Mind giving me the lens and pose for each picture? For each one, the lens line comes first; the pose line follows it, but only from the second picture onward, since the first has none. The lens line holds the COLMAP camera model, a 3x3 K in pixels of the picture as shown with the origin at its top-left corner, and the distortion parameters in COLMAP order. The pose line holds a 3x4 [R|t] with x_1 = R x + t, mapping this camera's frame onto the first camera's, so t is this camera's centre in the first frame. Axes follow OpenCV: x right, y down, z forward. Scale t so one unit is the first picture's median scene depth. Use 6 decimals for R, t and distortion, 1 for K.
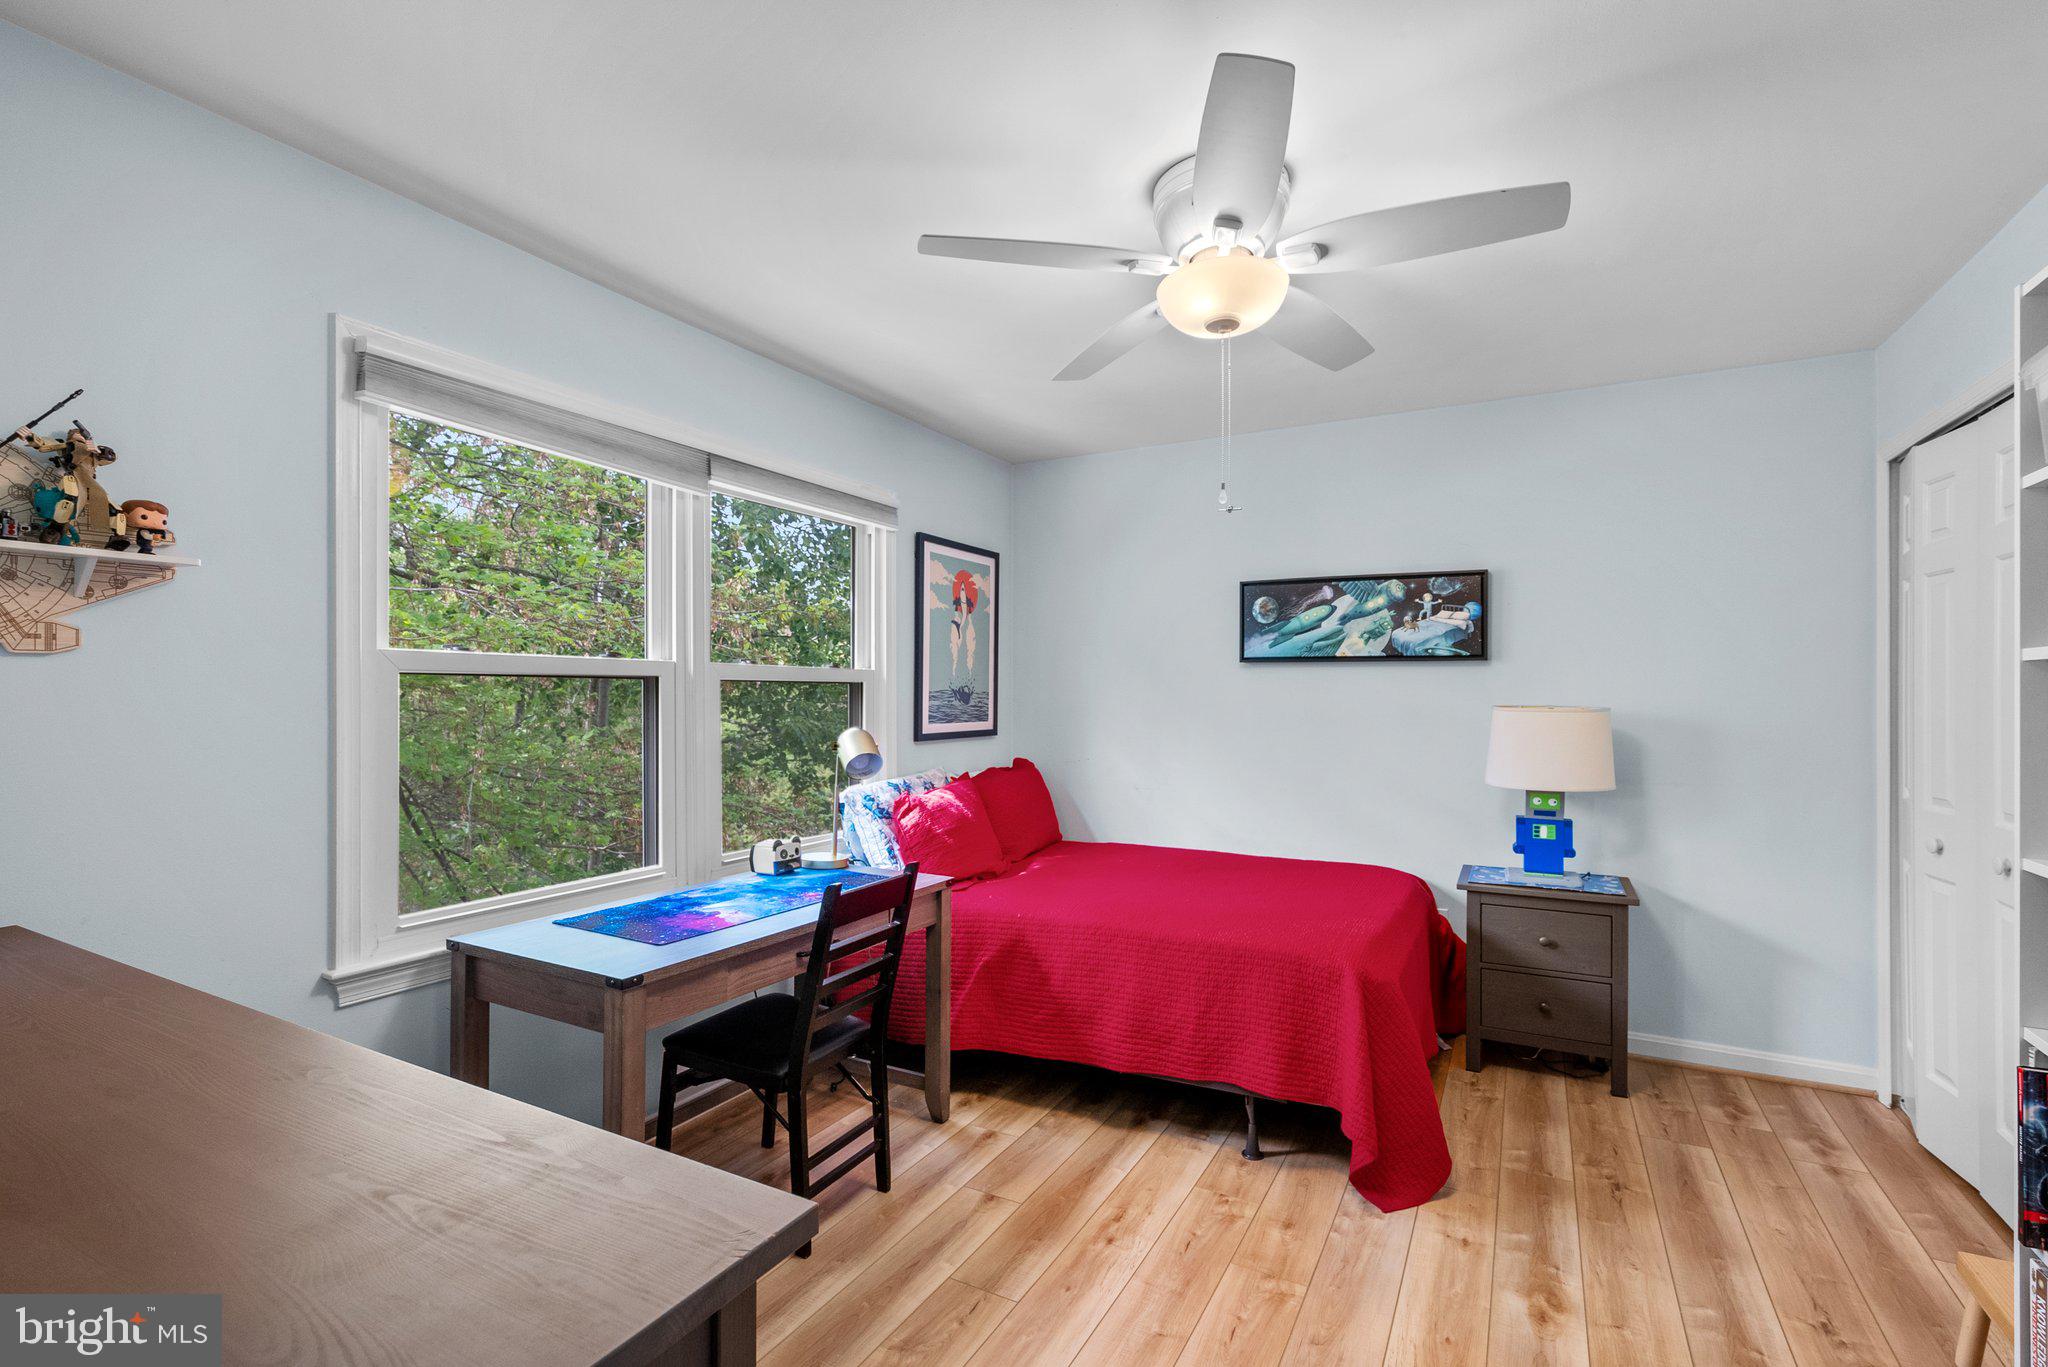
lens RADIAL K [[926.3, 0, 1016.9], [0, 926.3, 687.0], [0, 0, 1]] dist [-0.004285, -0.000620]
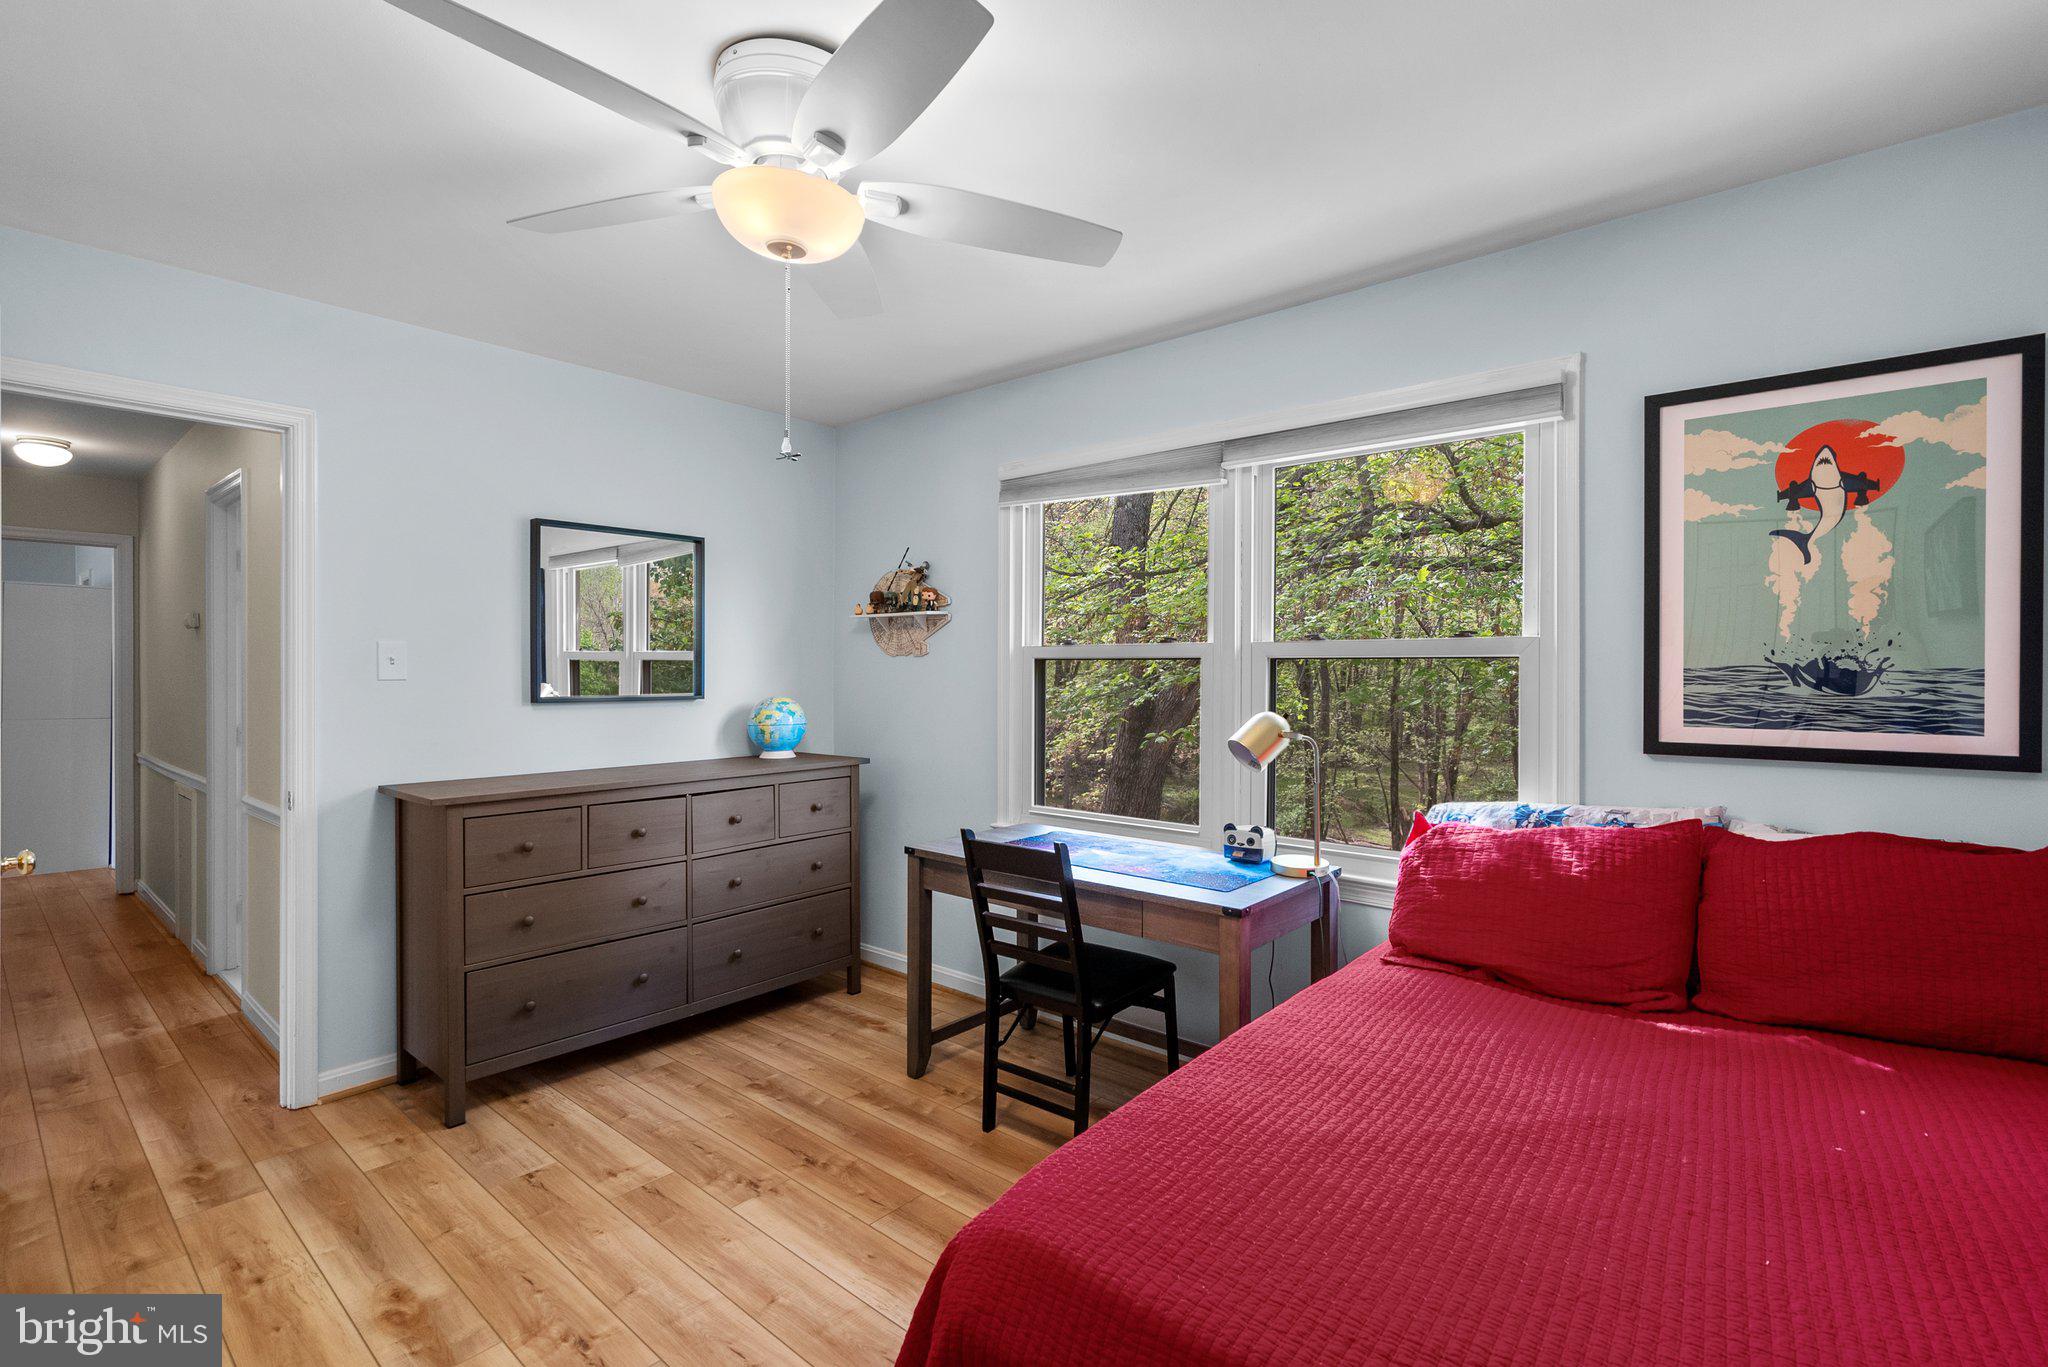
lens RADIAL K [[926.3, 0, 1016.9], [0, 926.3, 687.0], [0, 0, 1]] dist [-0.004285, -0.000620]
pose [[-0.196624, 0.013237, -0.980390, 0.559029], [0.005323, 0.999909, 0.012433, 0.007099], [0.980465, -0.002774, -0.196676, 0.737545]]
